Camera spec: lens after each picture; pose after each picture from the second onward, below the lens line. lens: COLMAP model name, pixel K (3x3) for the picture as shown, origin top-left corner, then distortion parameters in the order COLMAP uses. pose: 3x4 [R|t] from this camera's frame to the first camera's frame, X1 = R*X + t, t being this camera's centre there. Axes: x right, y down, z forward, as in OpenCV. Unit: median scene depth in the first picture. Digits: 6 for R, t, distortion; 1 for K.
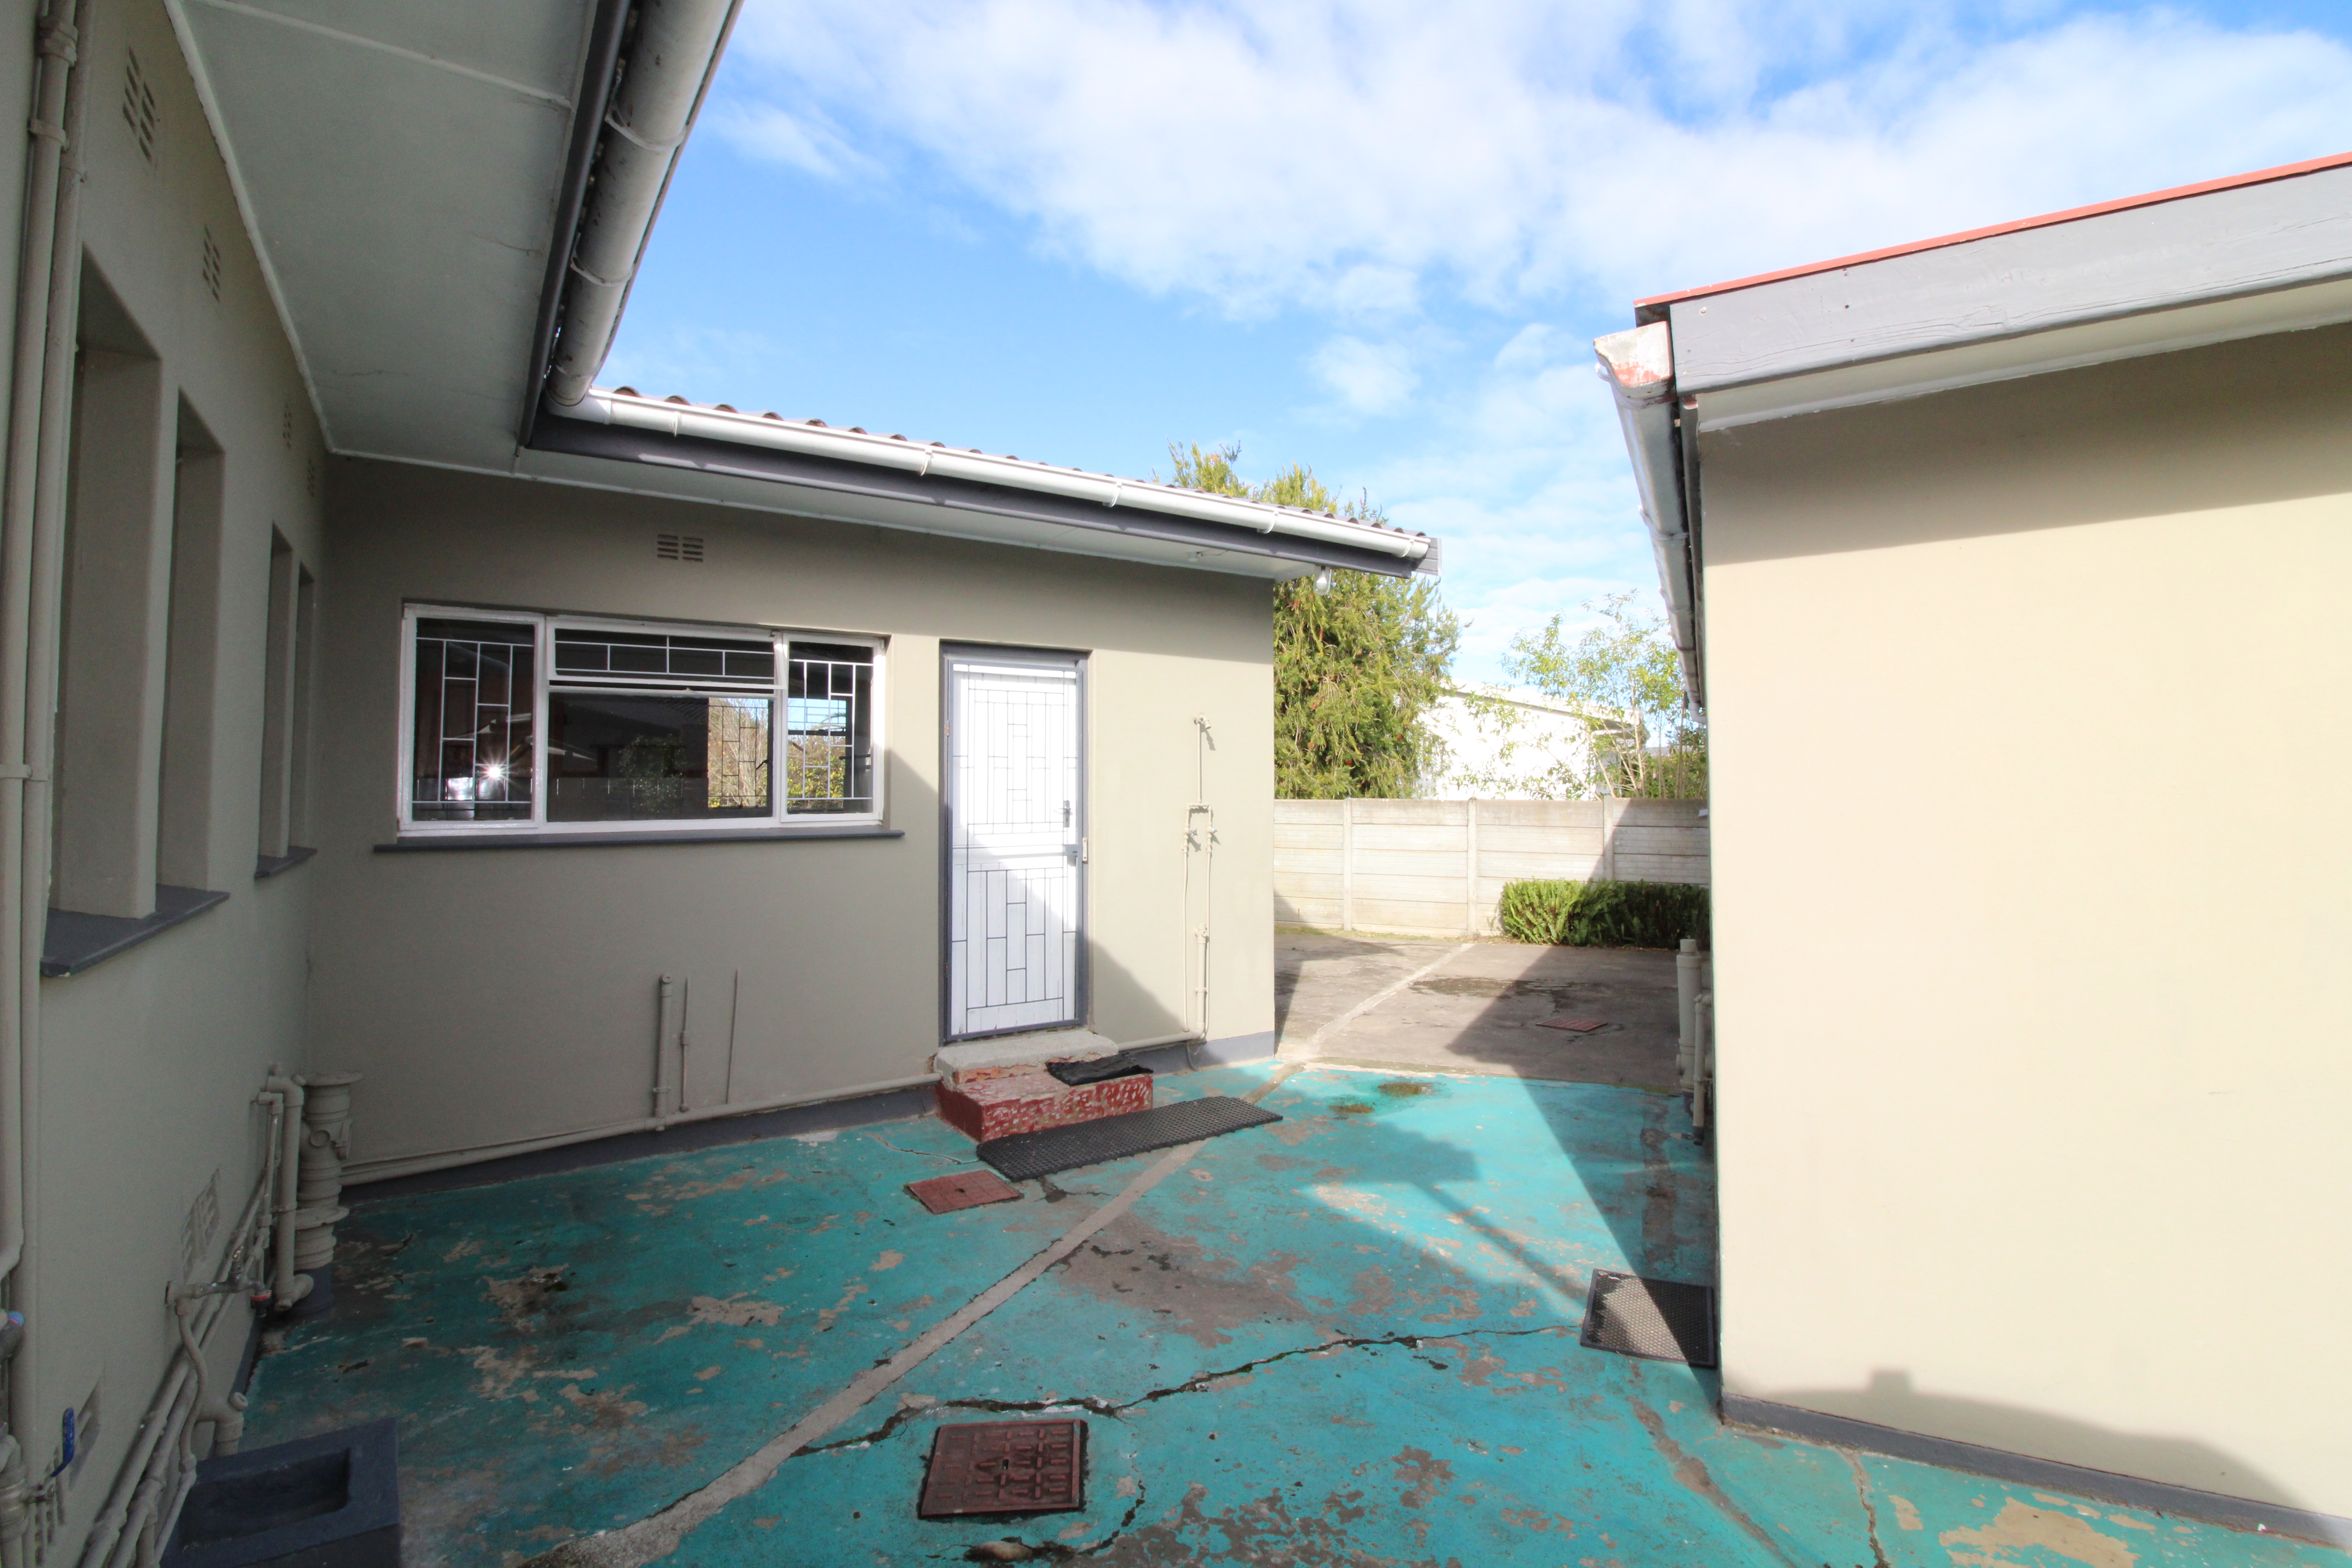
lens RADIAL K [[1109.6, 0, 1177.2], [0, 1109.6, 778.0], [0, 0, 1]] dist [-0.013741, -0.005597]
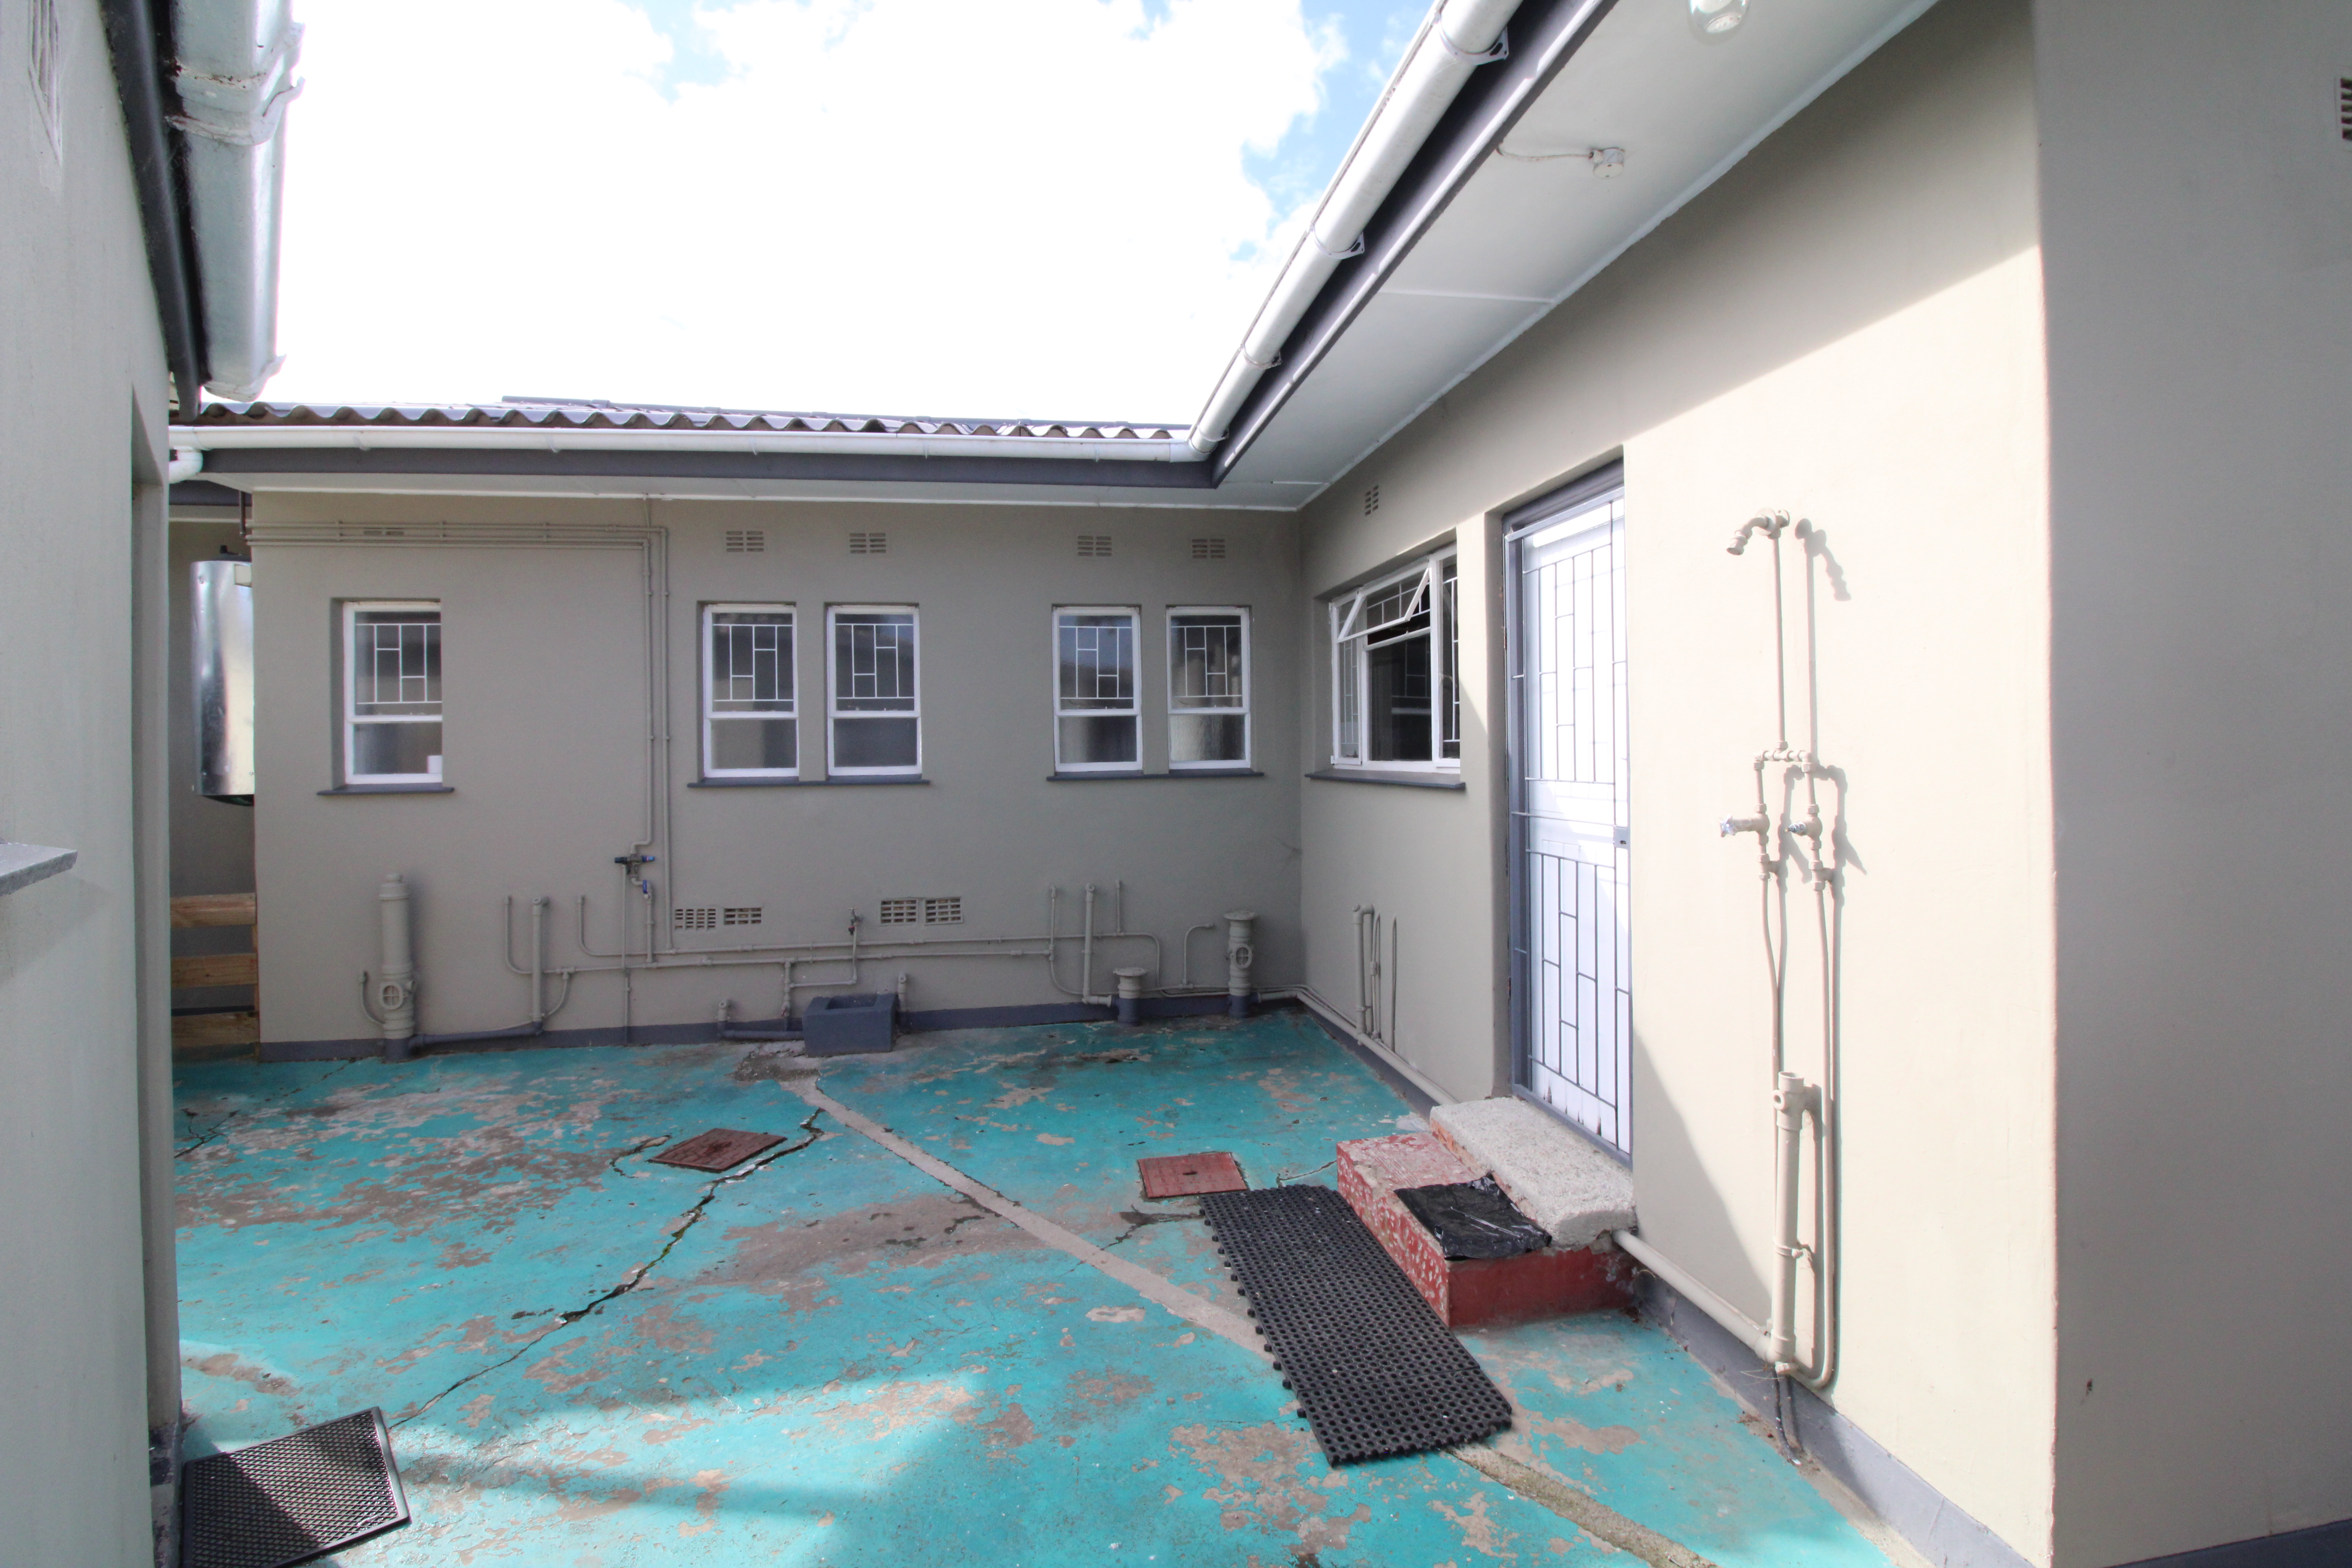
lens RADIAL K [[1109.6, 0, 1213.0], [0, 1109.6, 756.5], [0, 0, 1]] dist [-0.013741, -0.005597]
pose [[-0.393242, 0.015980, -0.919296, 0.770300], [0.020430, 0.999754, 0.008640, 0.030285], [0.919208, -0.015384, -0.393472, 1.701308]]
